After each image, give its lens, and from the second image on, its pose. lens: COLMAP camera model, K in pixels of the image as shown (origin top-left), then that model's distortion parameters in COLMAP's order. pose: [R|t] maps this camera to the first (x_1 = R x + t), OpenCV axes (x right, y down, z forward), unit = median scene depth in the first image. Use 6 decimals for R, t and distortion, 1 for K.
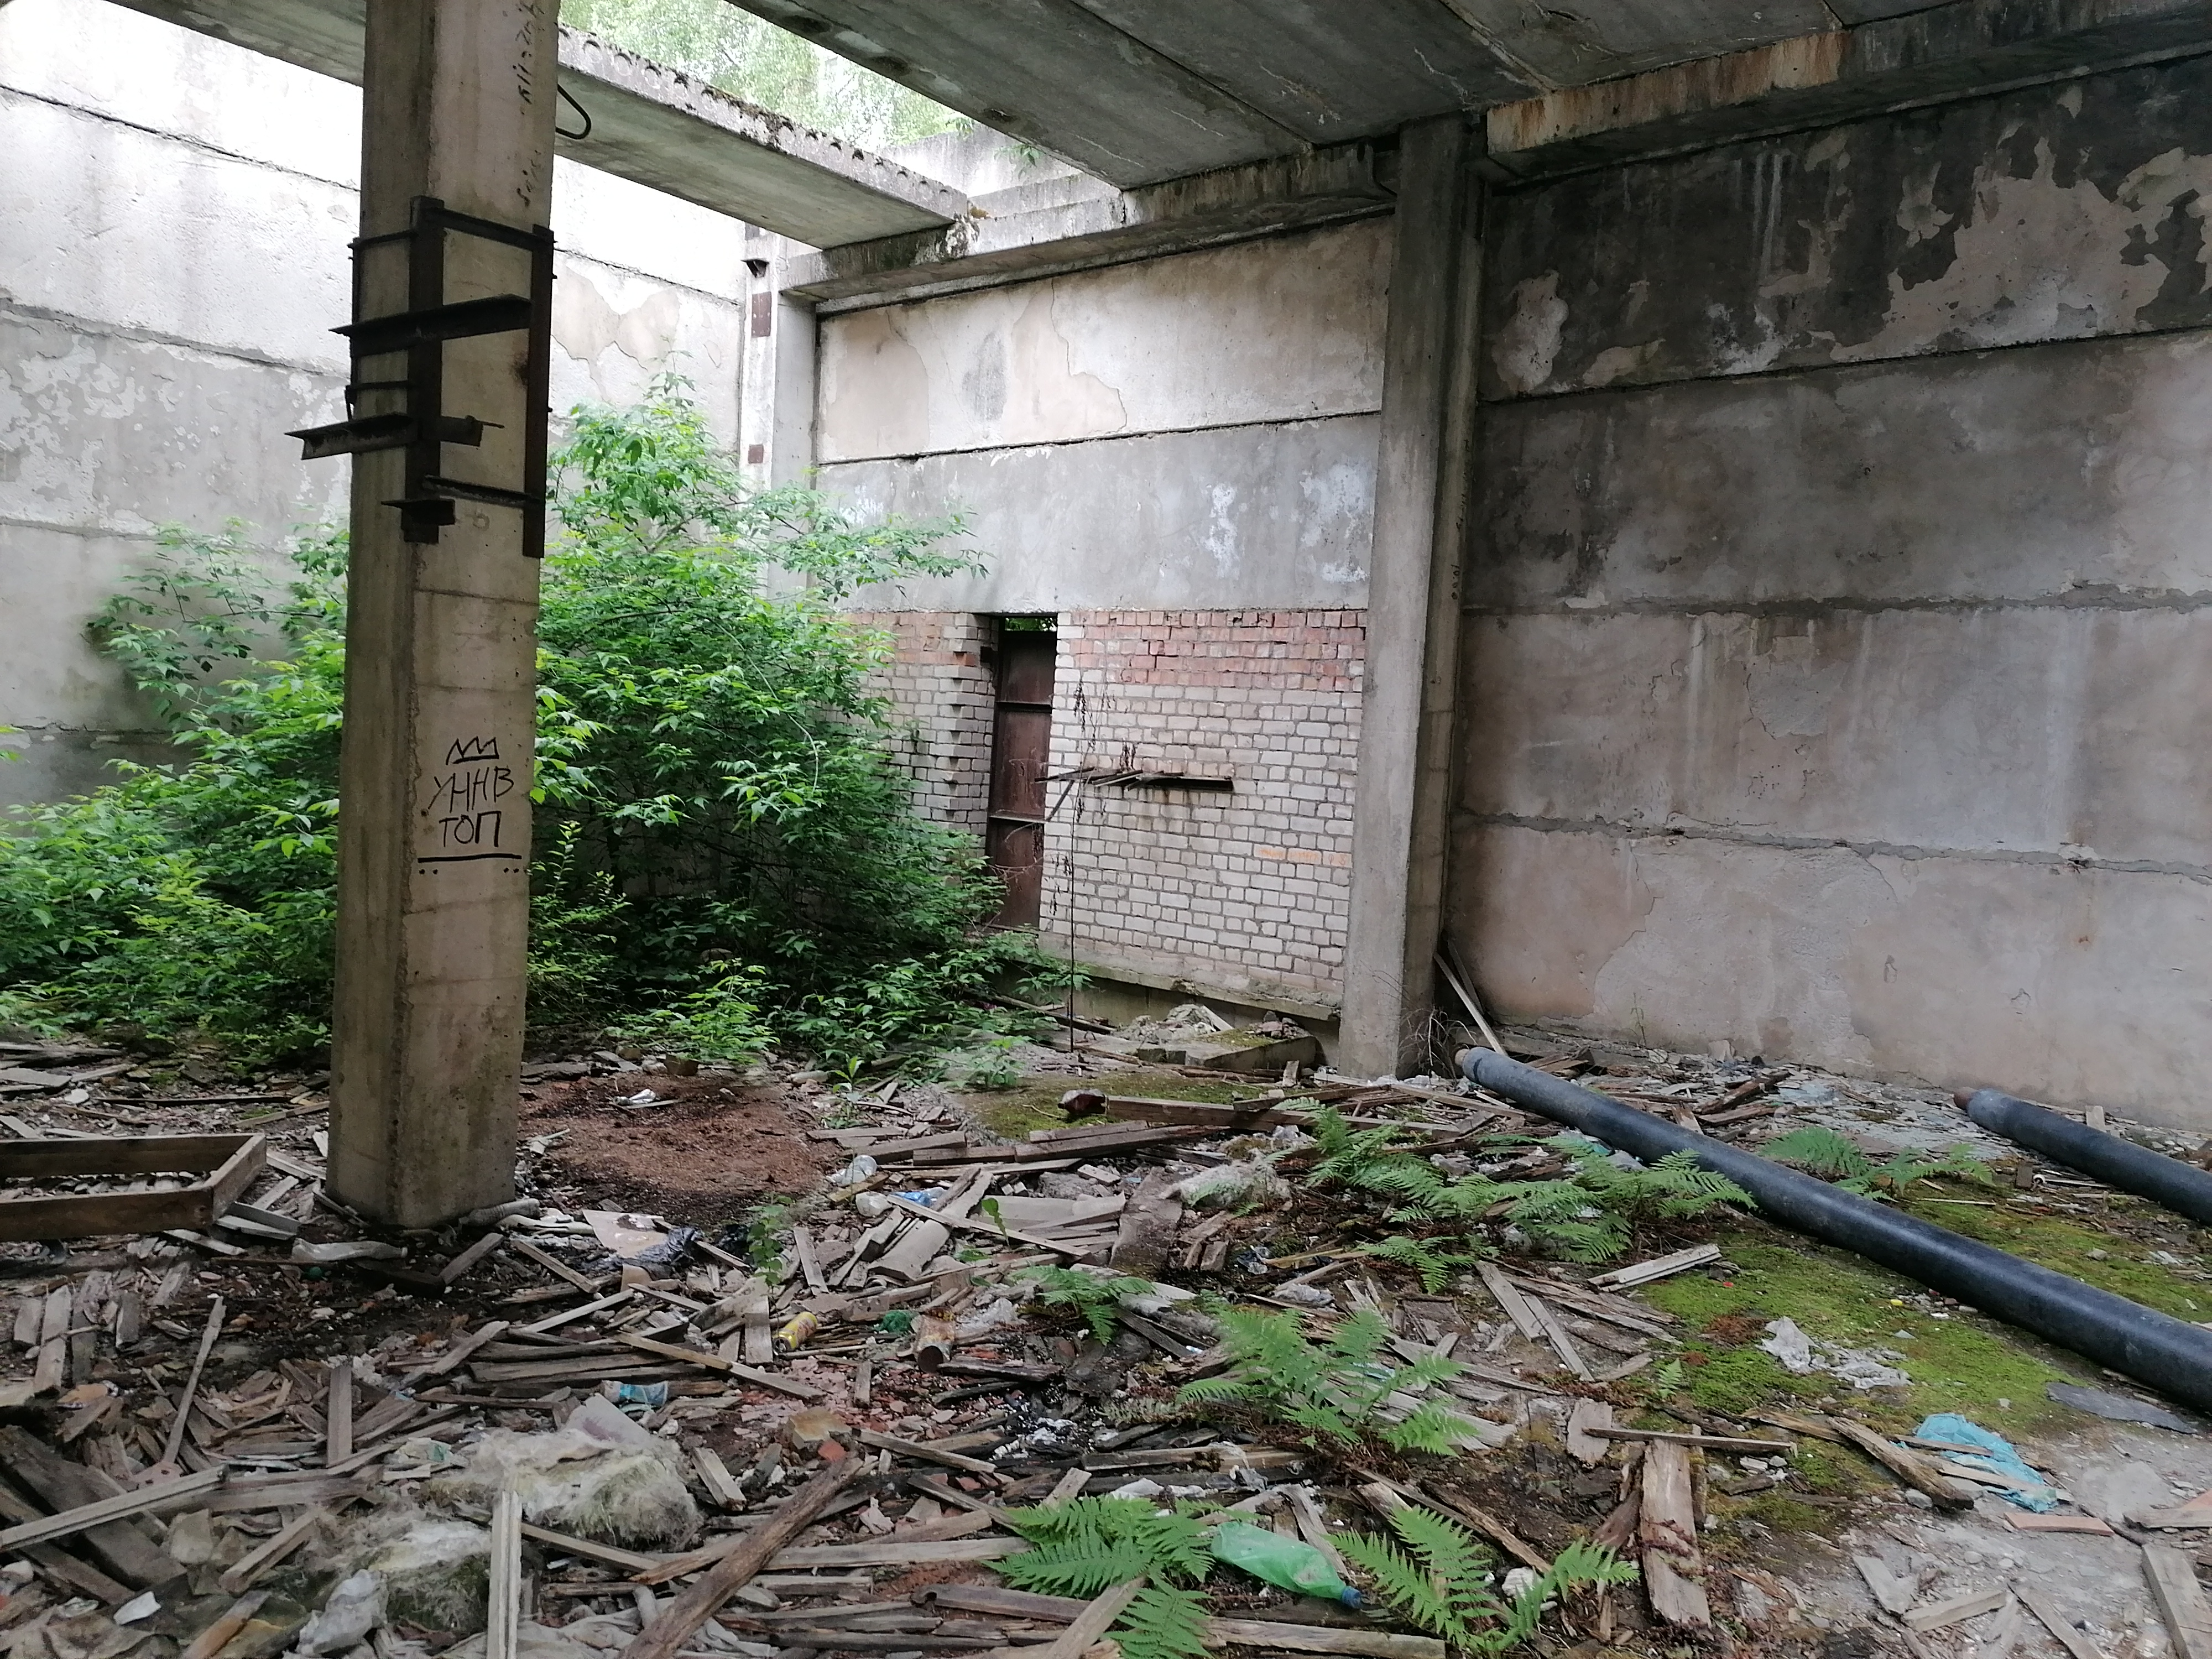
lens RADIAL K [[1640.3, 0, 1108.6], [0, 1640.3, 825.4], [0, 0, 1]] dist [0.104962, -0.130554]
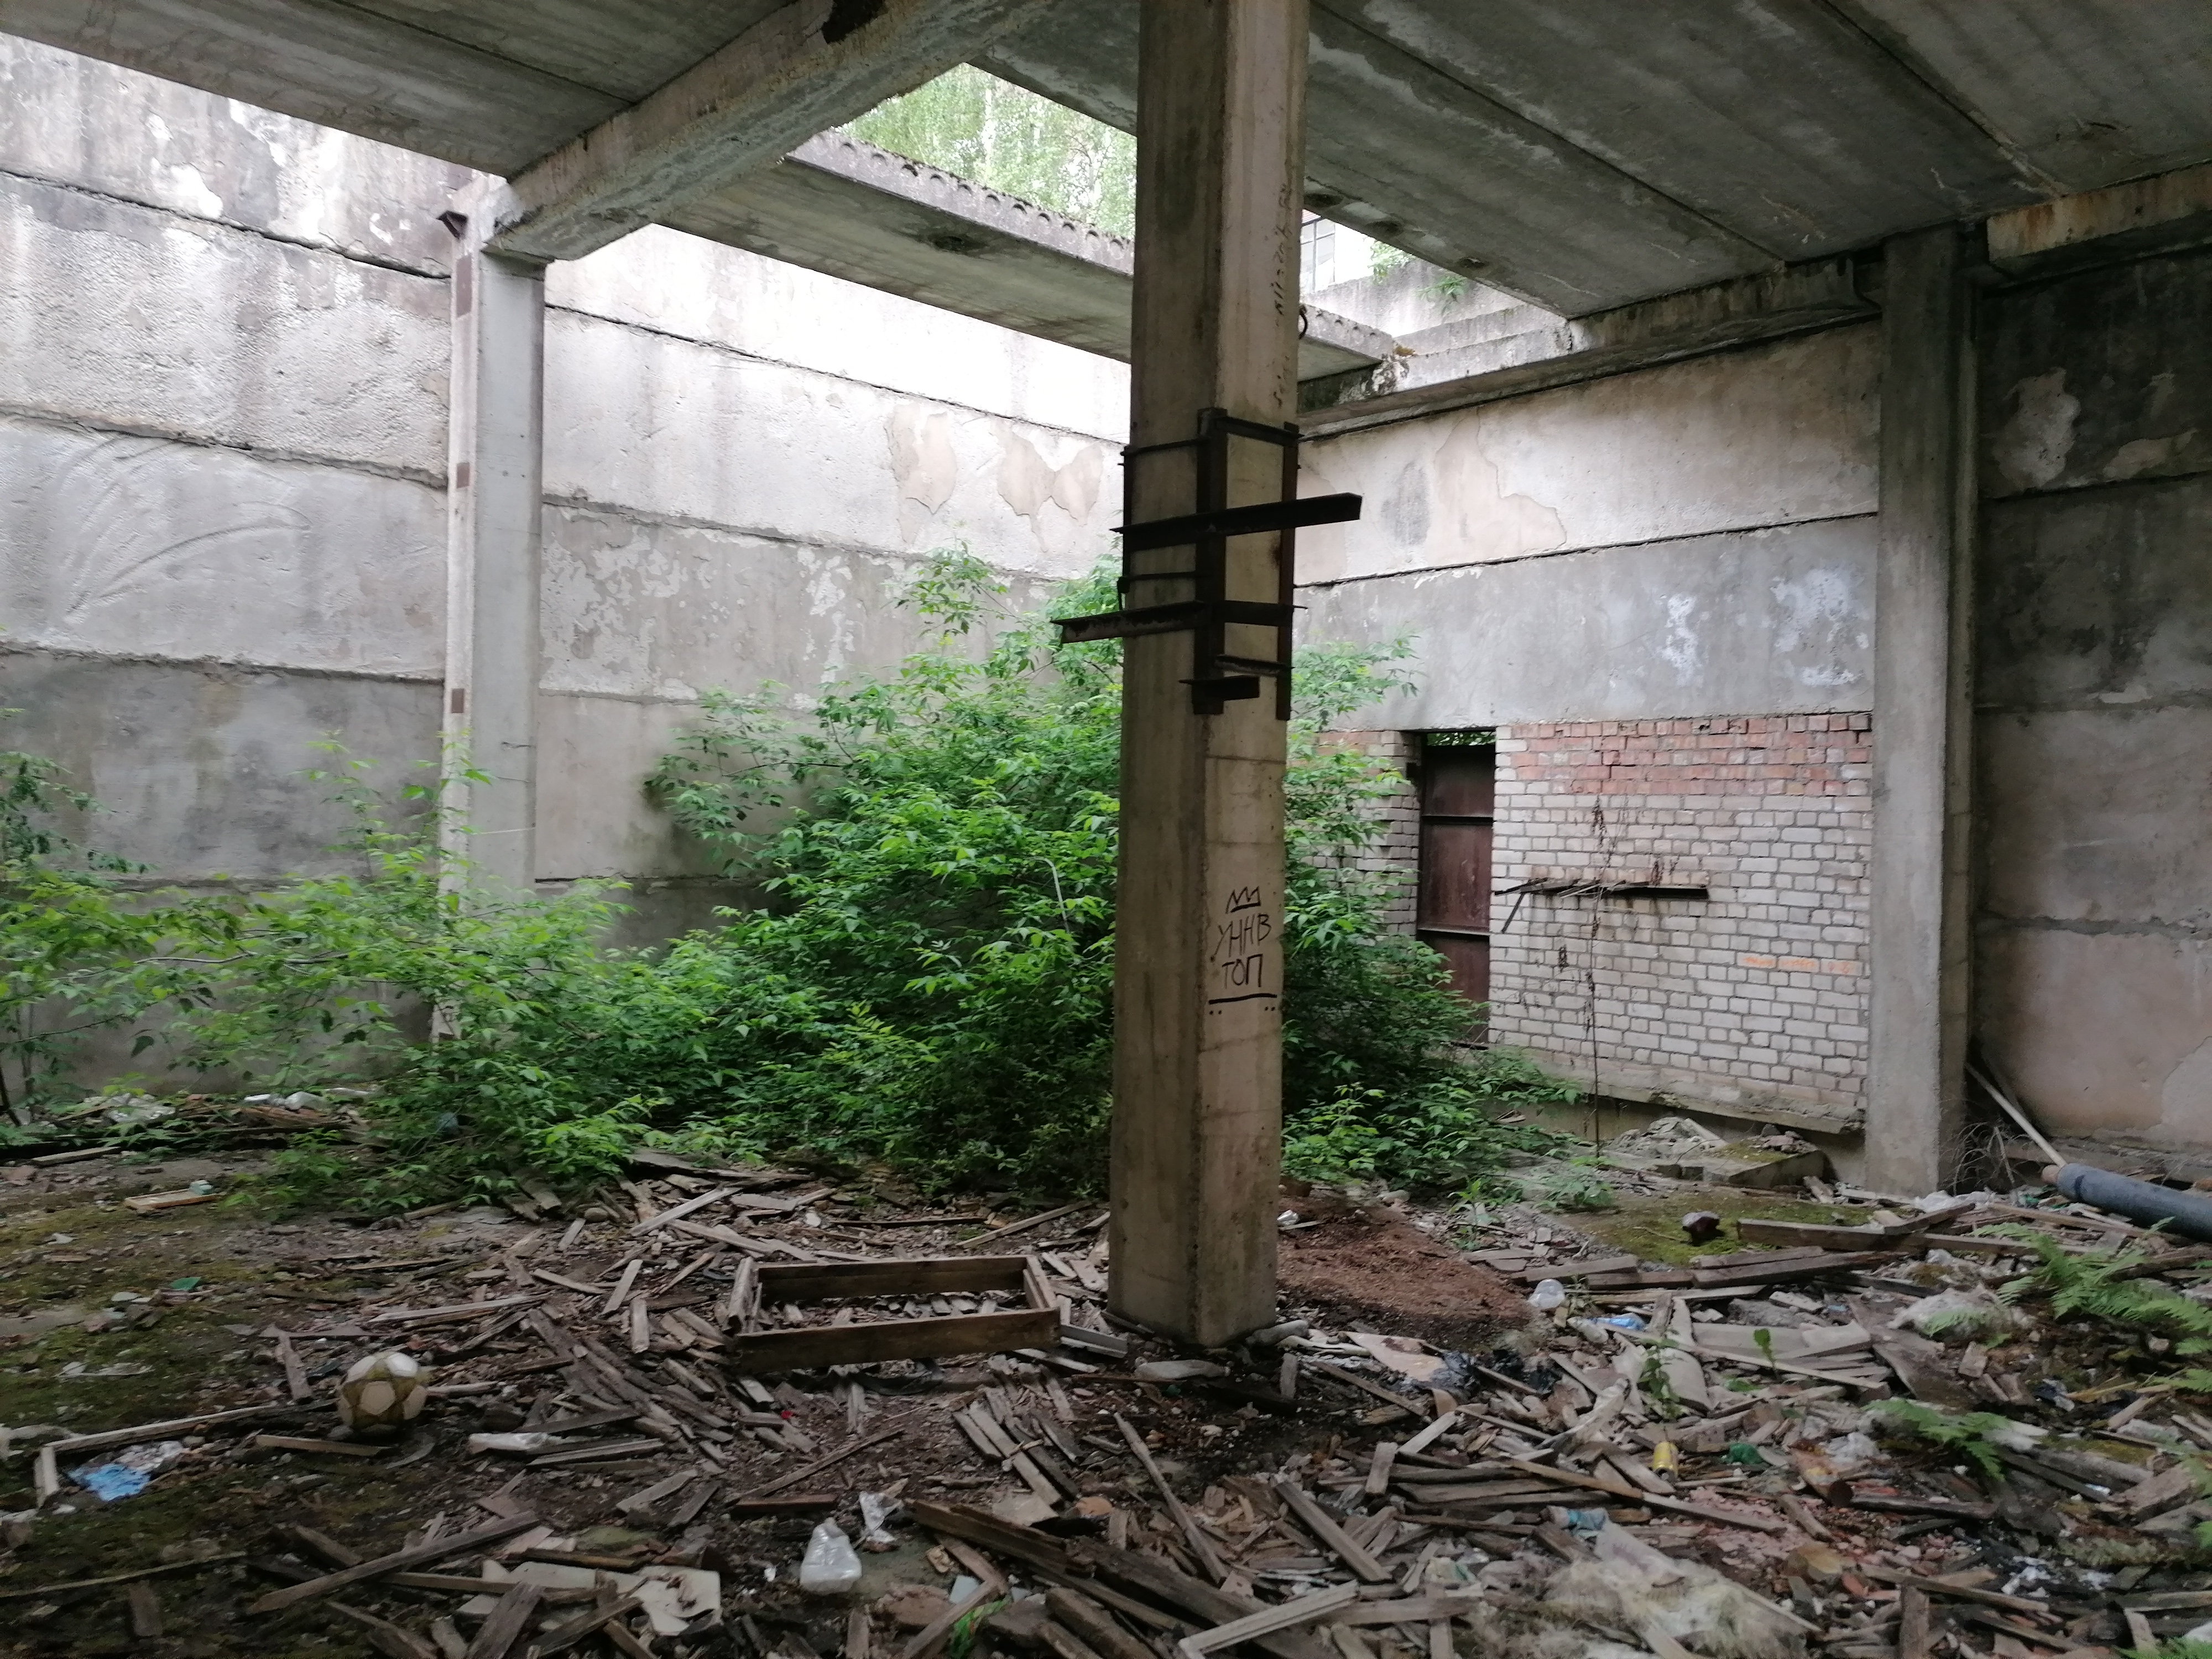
lens RADIAL K [[1635.5, 0, 1109.6], [0, 1635.5, 821.8], [0, 0, 1]] dist [0.122098, -0.146811]
pose [[0.991490, -0.037237, -0.124741, -0.209135], [0.029385, 0.997504, -0.064203, -0.018506], [0.126821, 0.059991, 0.990110, -0.051038]]
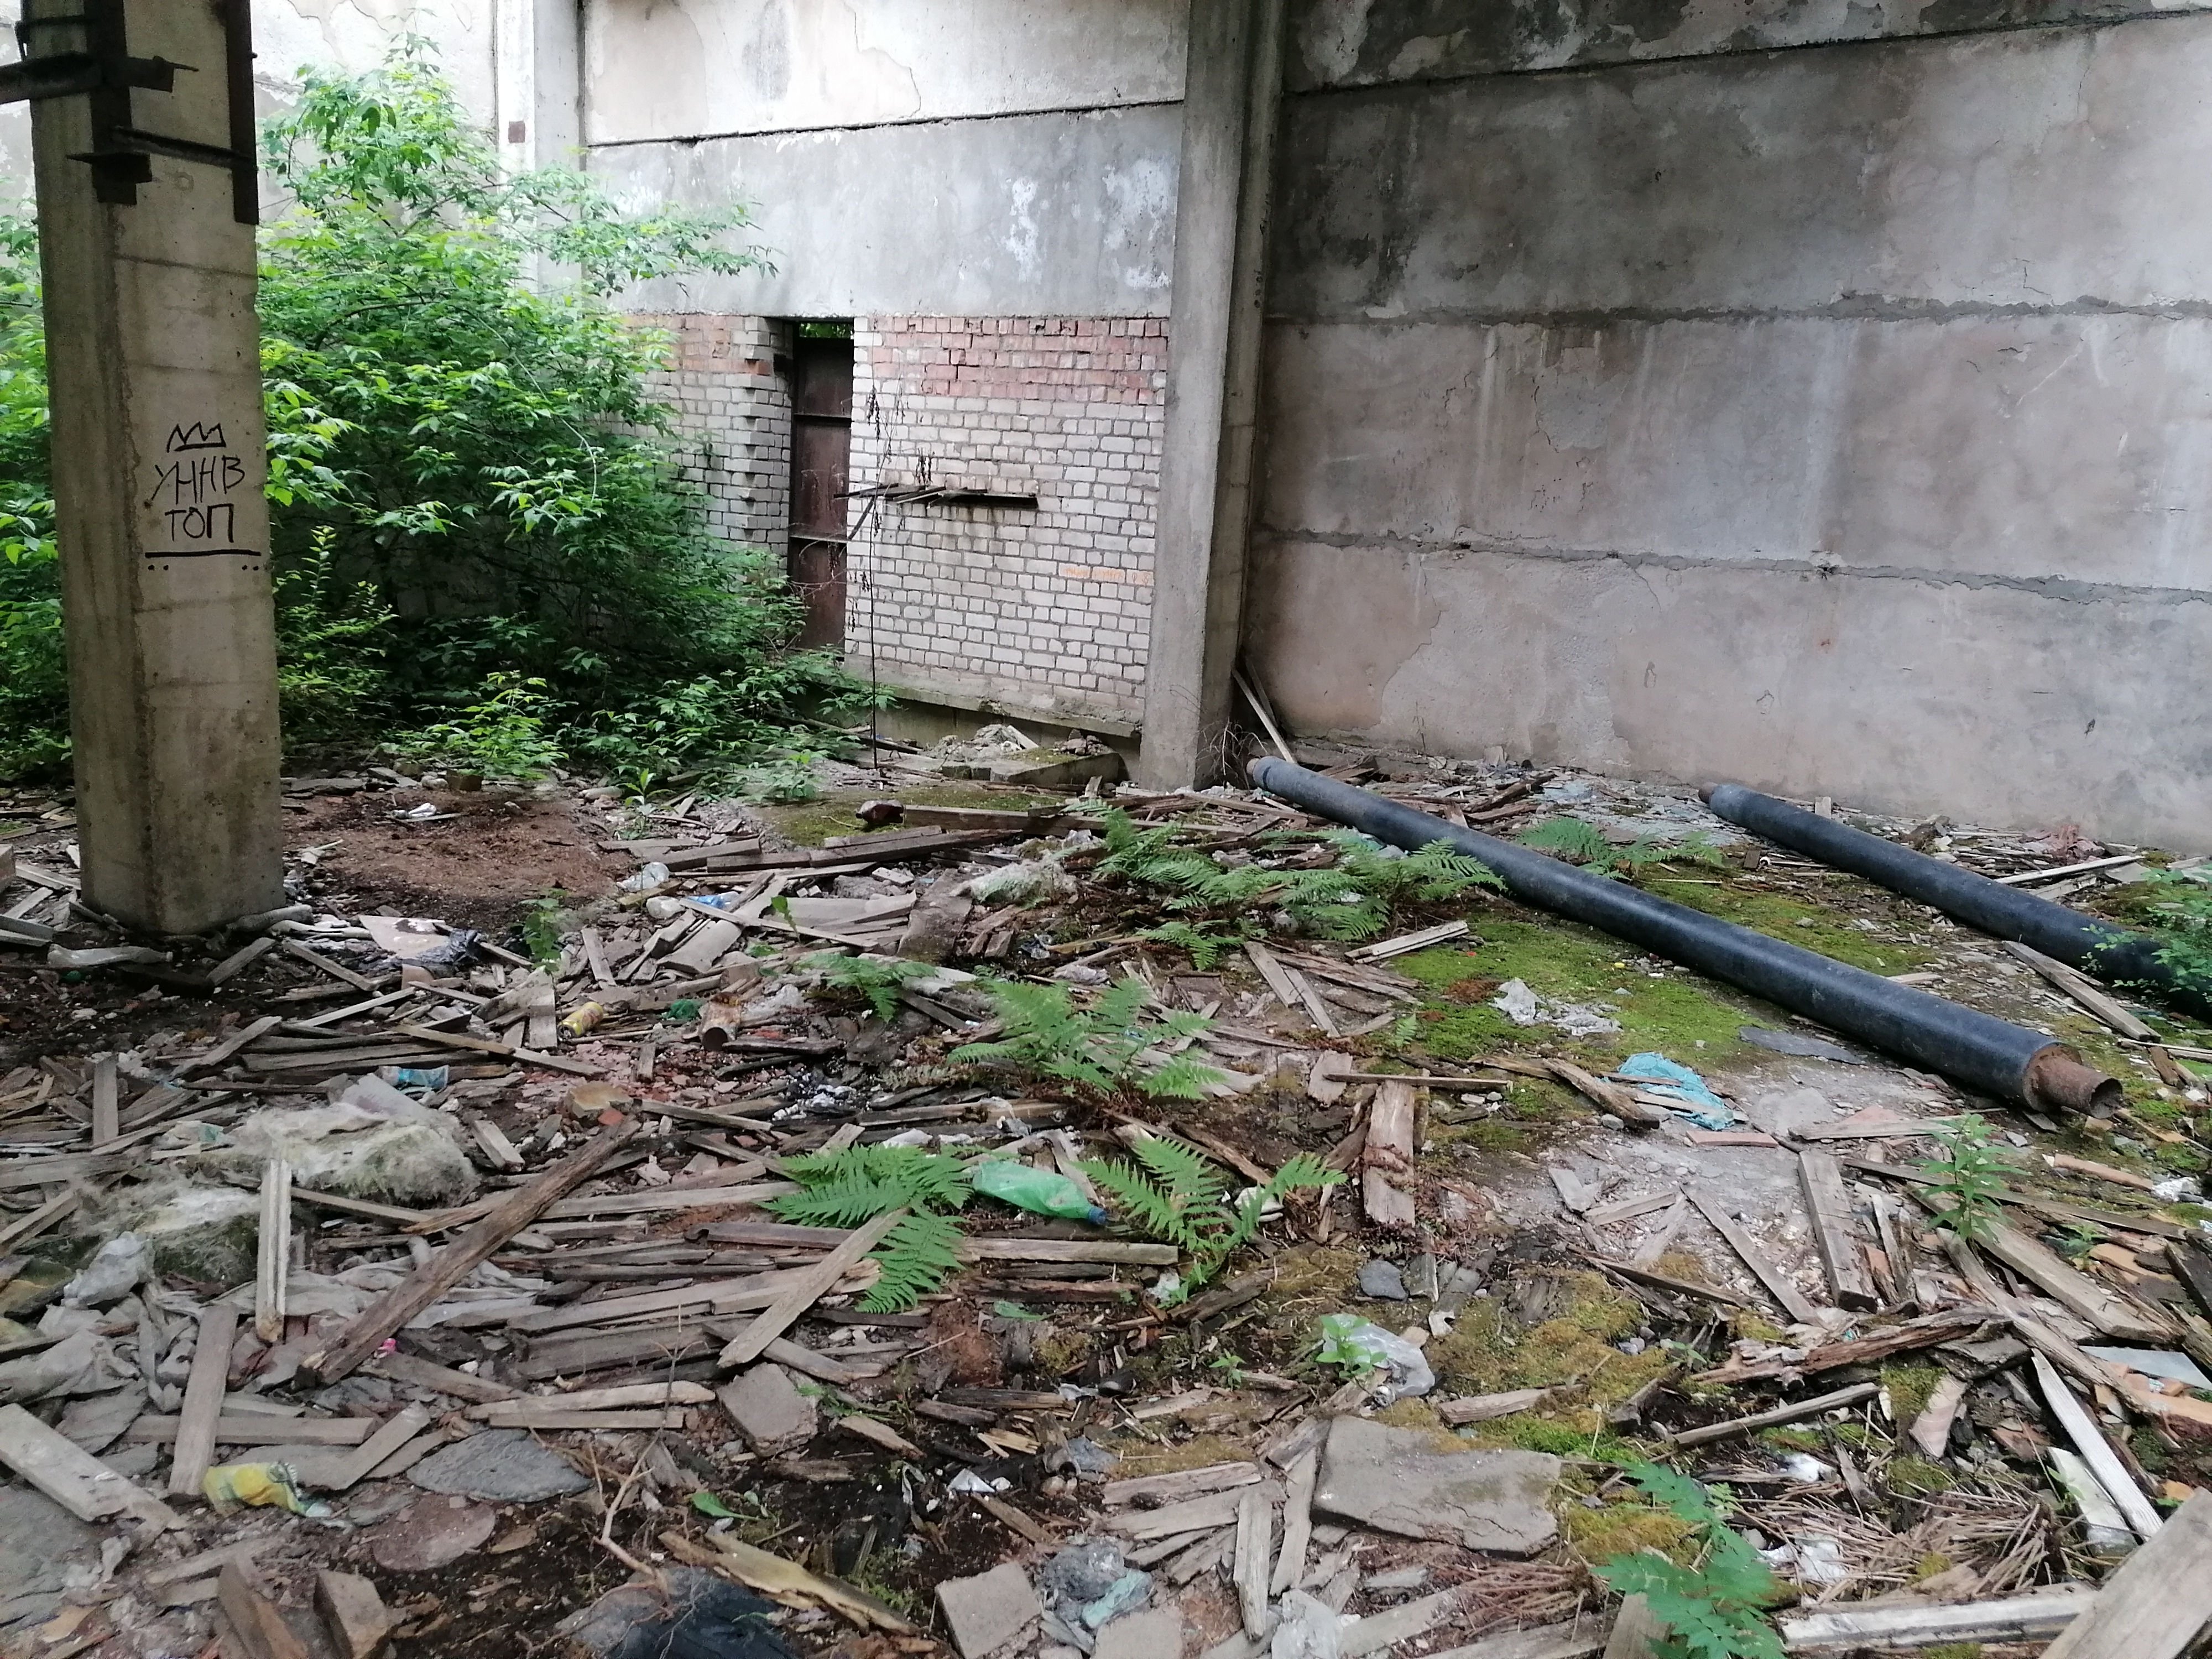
lens RADIAL K [[1636.5, 0, 1110.9], [0, 1636.5, 825.6], [0, 0, 1]] dist [0.109743, -0.134636]
pose [[0.994333, -0.018098, 0.104757, 0.016935], [0.001192, 0.987239, 0.159239, 0.013453], [-0.106302, -0.158211, 0.981666, -0.008940]]
